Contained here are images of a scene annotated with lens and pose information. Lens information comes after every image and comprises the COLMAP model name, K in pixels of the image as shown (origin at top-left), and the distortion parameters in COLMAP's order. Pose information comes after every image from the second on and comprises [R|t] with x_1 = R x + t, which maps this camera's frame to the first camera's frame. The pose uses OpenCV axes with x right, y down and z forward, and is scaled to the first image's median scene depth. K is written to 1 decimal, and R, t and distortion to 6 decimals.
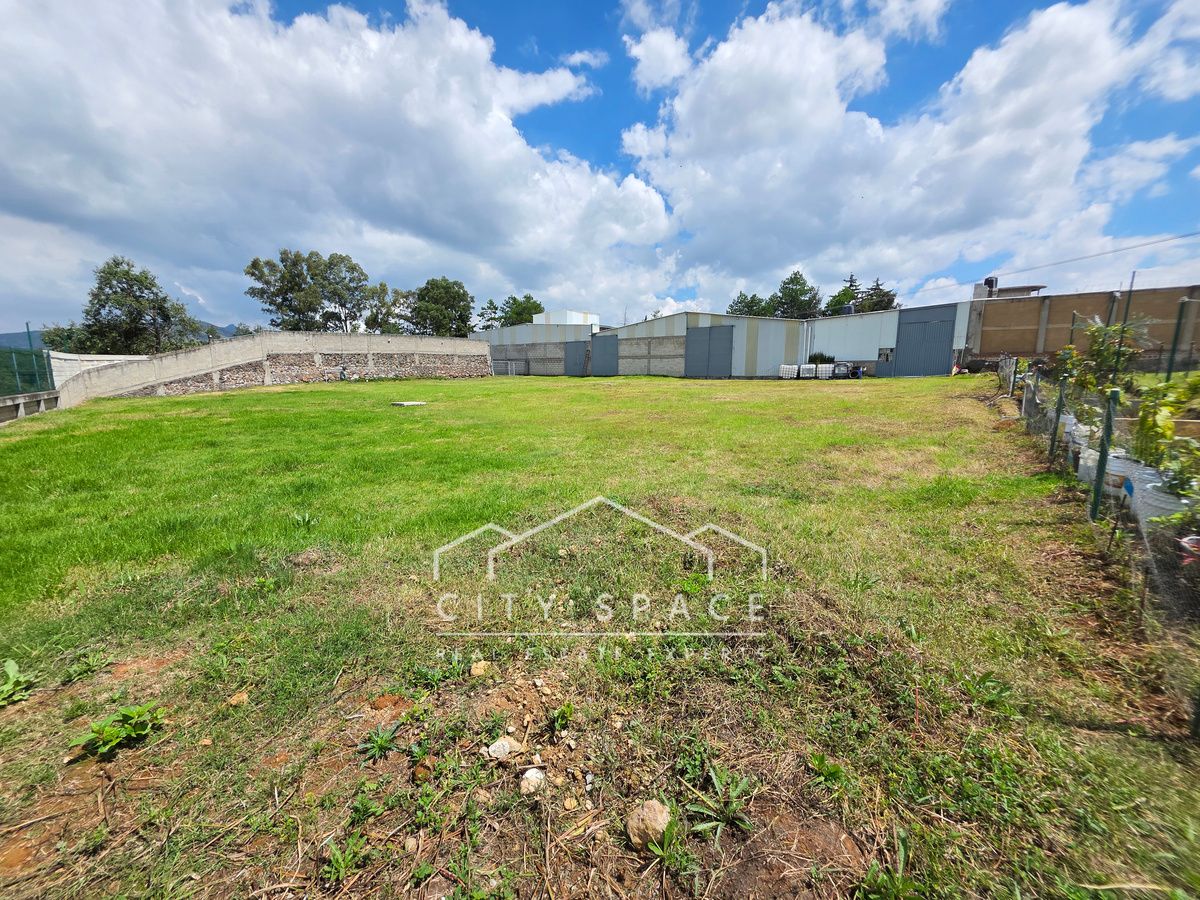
lens RADIAL K [[481.4, 0, 599.1], [0, 481.4, 451.9], [0, 0, 1]] dist [0.002035, 0.000149]
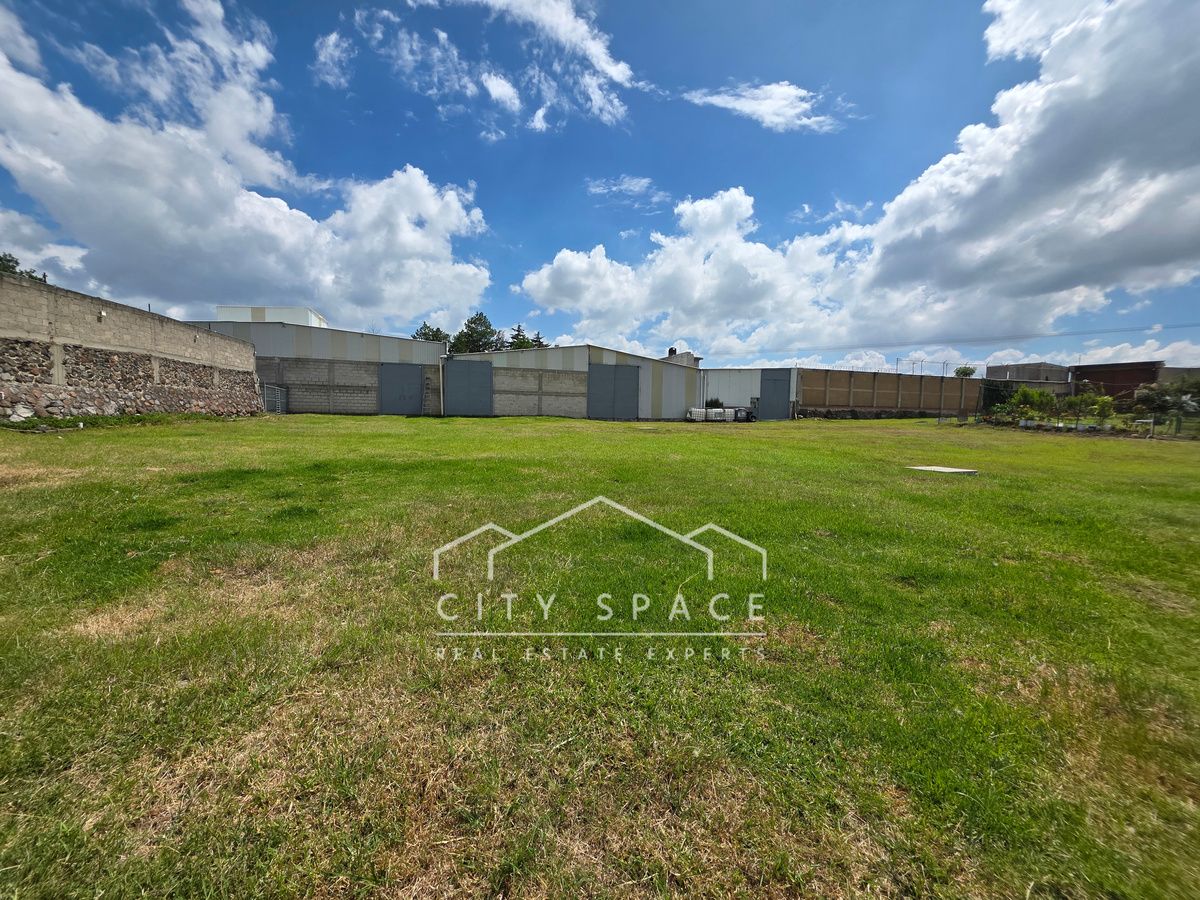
lens RADIAL K [[481.4, 0, 599.1], [0, 481.4, 451.9], [0, 0, 1]] dist [0.002035, 0.000149]
pose [[0.558653, -0.052480, 0.827740, -0.533272], [0.117929, 0.992883, -0.016642, -0.077602], [-0.820975, 0.106911, 0.560865, 0.494878]]
